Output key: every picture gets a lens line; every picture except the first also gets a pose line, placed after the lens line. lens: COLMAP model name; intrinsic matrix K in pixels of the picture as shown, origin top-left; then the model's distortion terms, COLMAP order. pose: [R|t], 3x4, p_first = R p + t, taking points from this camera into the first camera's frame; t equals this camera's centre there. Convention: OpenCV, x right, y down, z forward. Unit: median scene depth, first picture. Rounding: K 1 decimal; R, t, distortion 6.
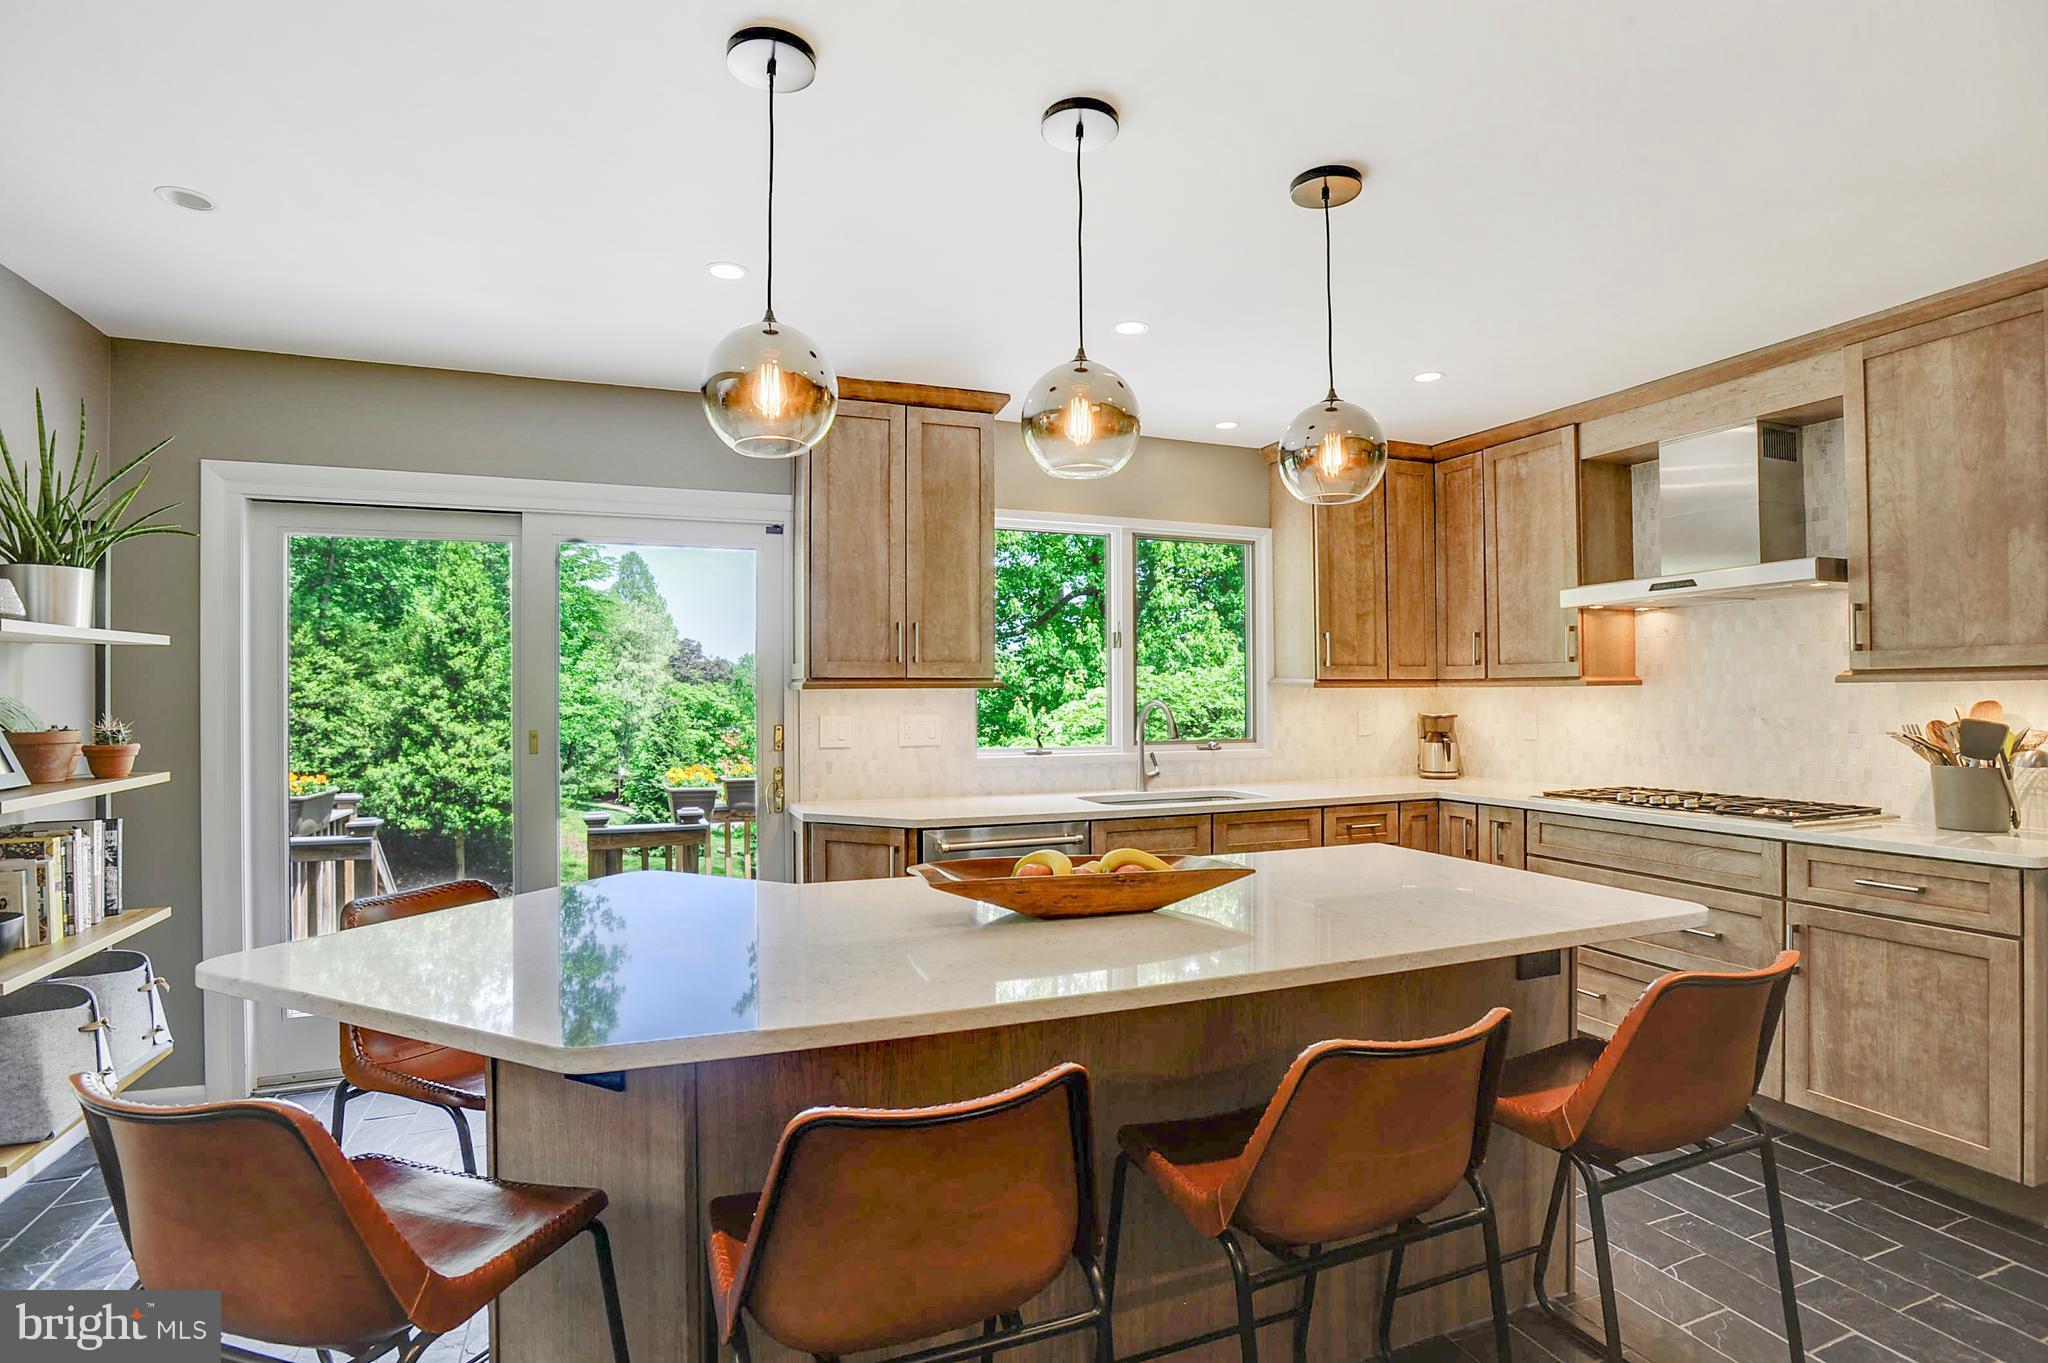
lens RADIAL K [[983.2, 0, 1024.0], [0, 983.2, 681.5], [0, 0, 1]] dist [-0.035318, -0.000085]
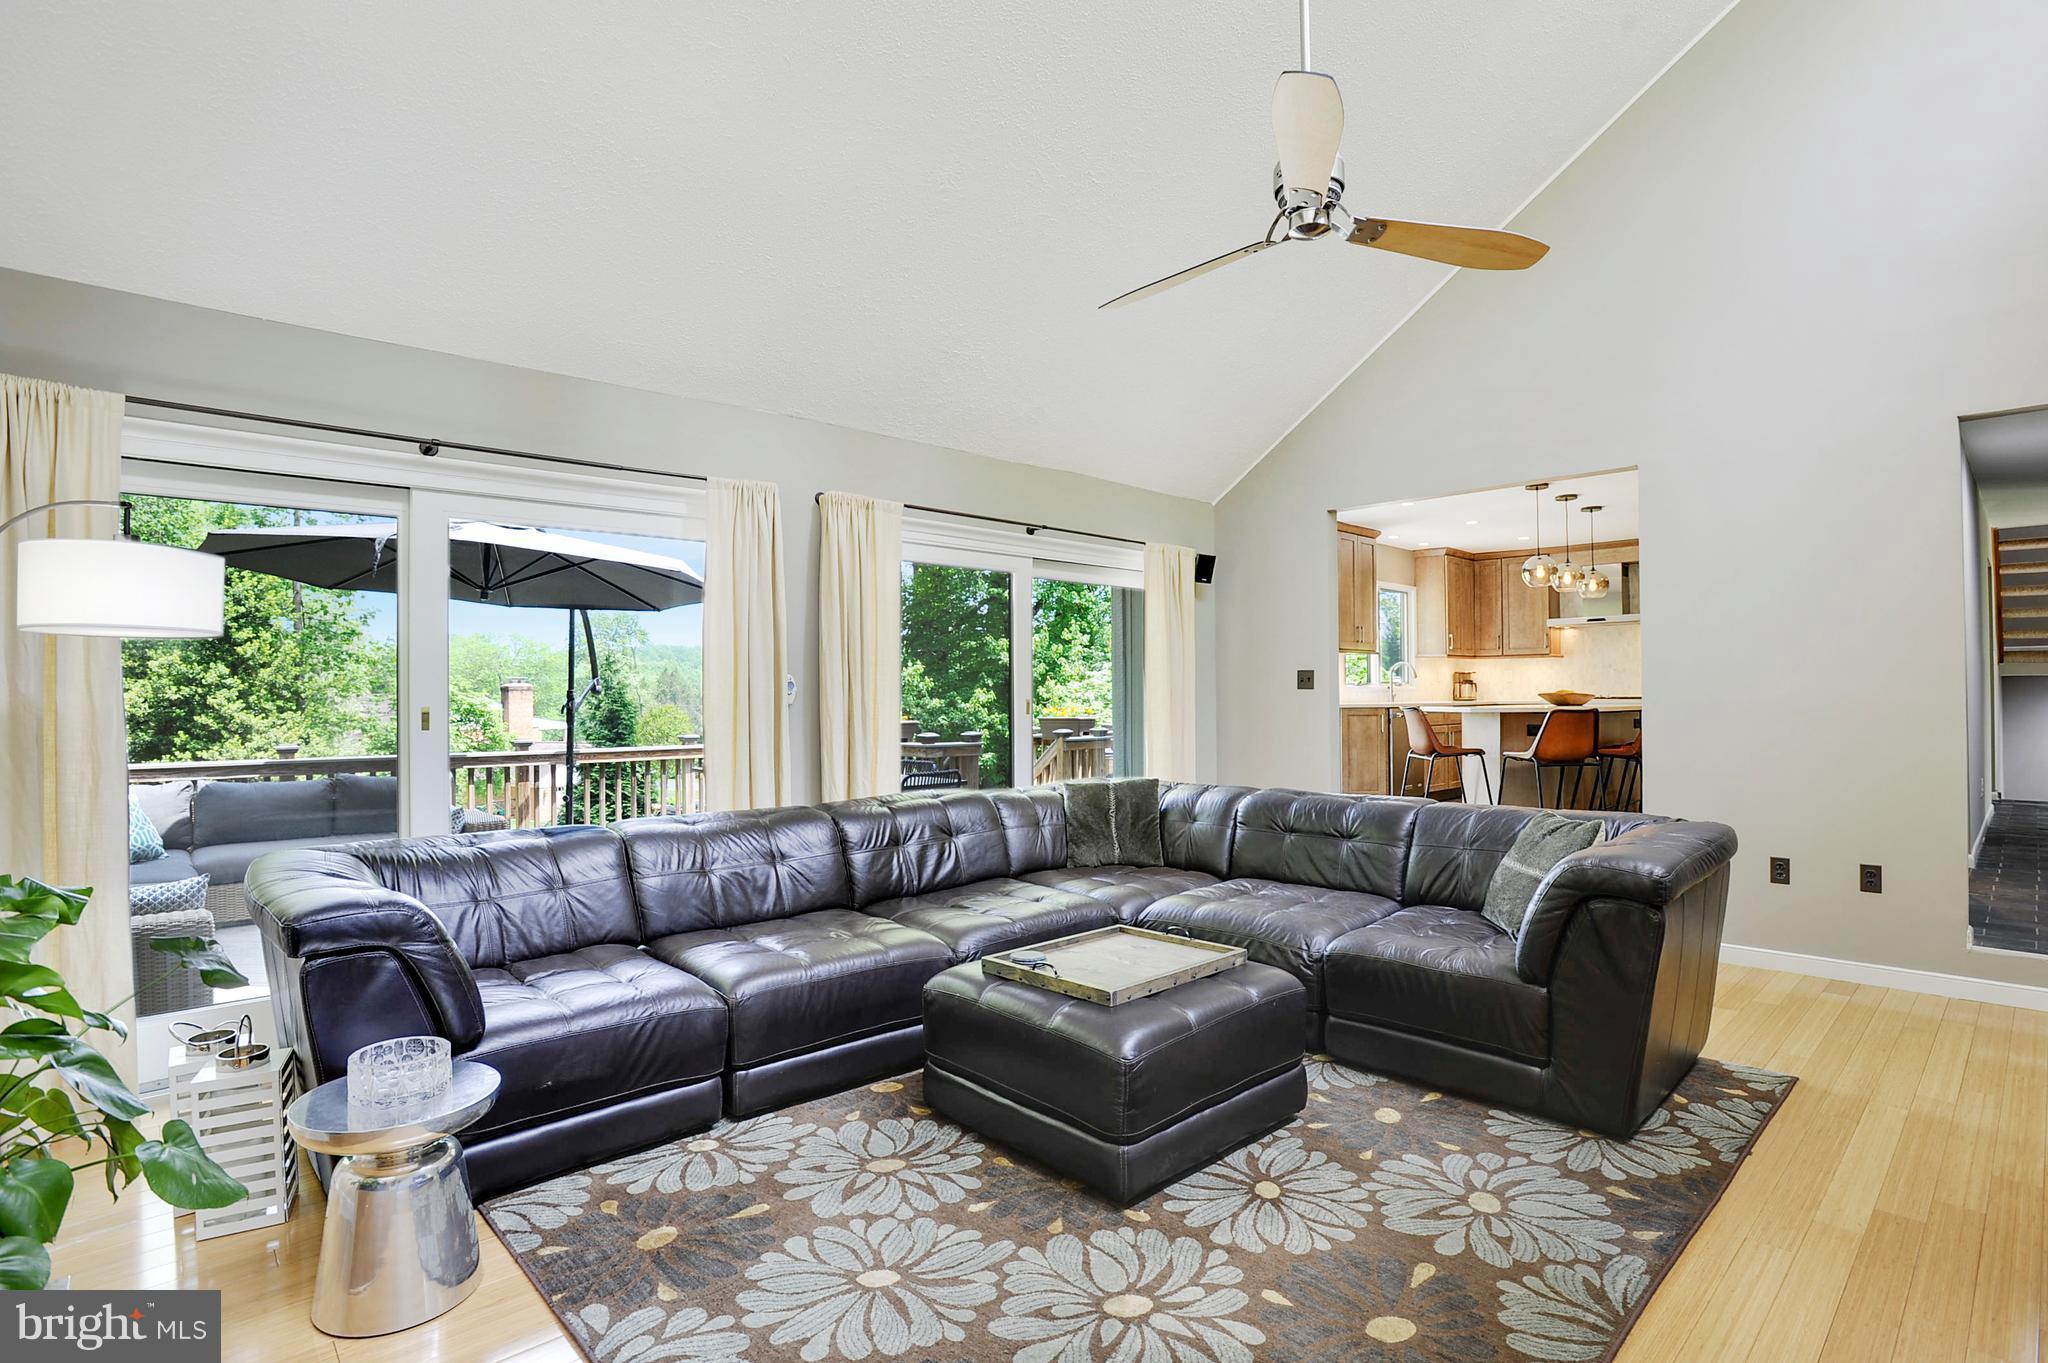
lens RADIAL K [[979.5, 0, 1021.7], [0, 979.5, 696.8], [0, 0, 1]] dist [-0.013857, -0.000011]
pose [[0.931464, 0.000958, 0.363833, -0.547112], [-0.004950, 0.999937, 0.010039, 0.029764], [-0.363801, -0.011152, 0.931410, -0.292832]]
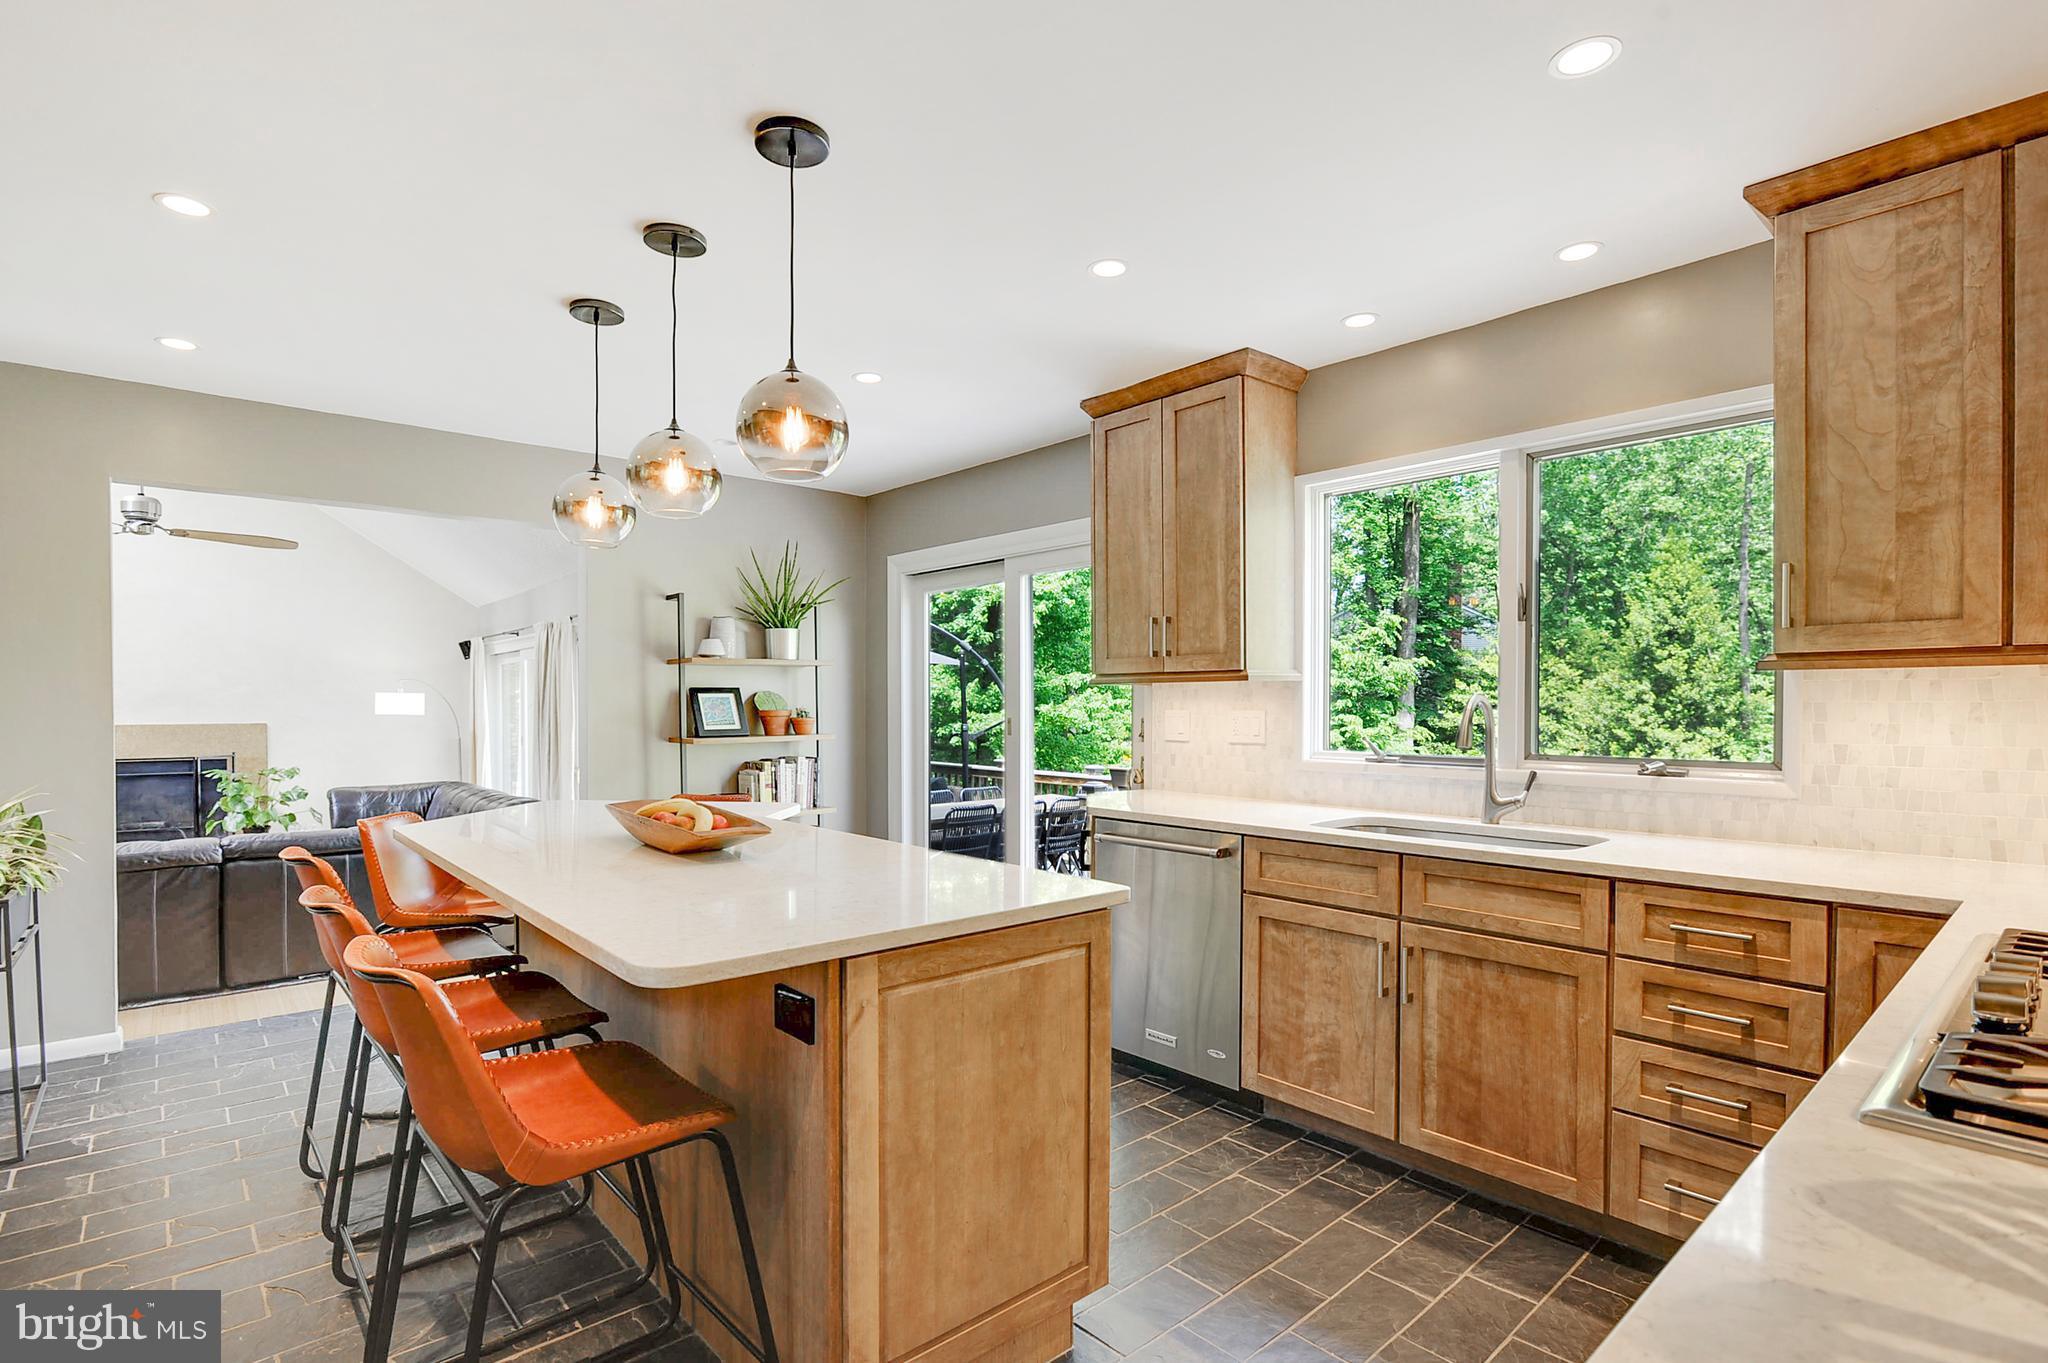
lens RADIAL K [[985.3, 0, 1028.5], [0, 985.3, 721.3], [0, 0, 1]] dist [-0.000734, 0.000015]
pose [[0.352838, 0.020546, -0.935459, 0.243640], [0.011228, 0.999594, 0.026190, 0.005800], [0.935617, -0.019744, 0.352464, 0.161120]]
